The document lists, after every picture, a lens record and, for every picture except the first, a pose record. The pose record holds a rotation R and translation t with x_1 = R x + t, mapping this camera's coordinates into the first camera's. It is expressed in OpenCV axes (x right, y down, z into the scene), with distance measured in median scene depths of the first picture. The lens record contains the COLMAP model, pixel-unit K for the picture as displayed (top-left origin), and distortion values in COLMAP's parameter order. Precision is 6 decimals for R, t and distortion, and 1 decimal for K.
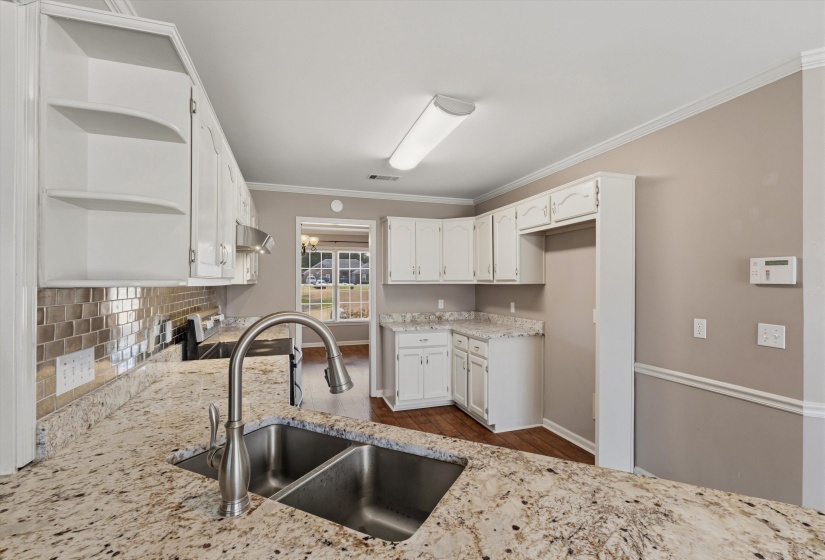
lens RADIAL K [[379.6, 0, 413.2], [0, 379.6, 281.0], [0, 0, 1]] dist [0.003113, -0.001154]
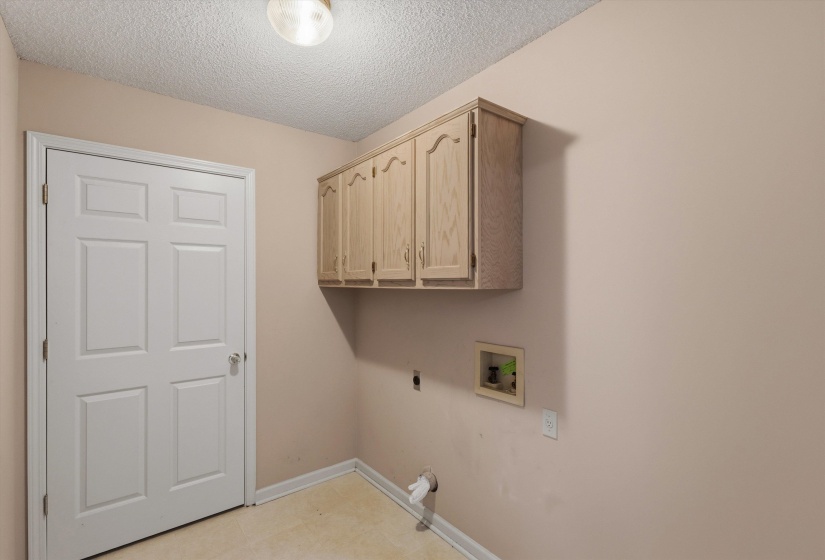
lens RADIAL K [[379.6, 0, 412.2], [0, 379.6, 281.1], [0, 0, 1]] dist [0.003113, -0.001154]
pose [[0.349761, -0.003250, -0.936833, 0.714539], [0.005278, 0.999985, -0.001498, -0.001401], [0.936824, -0.004420, 0.349773, 0.877764]]
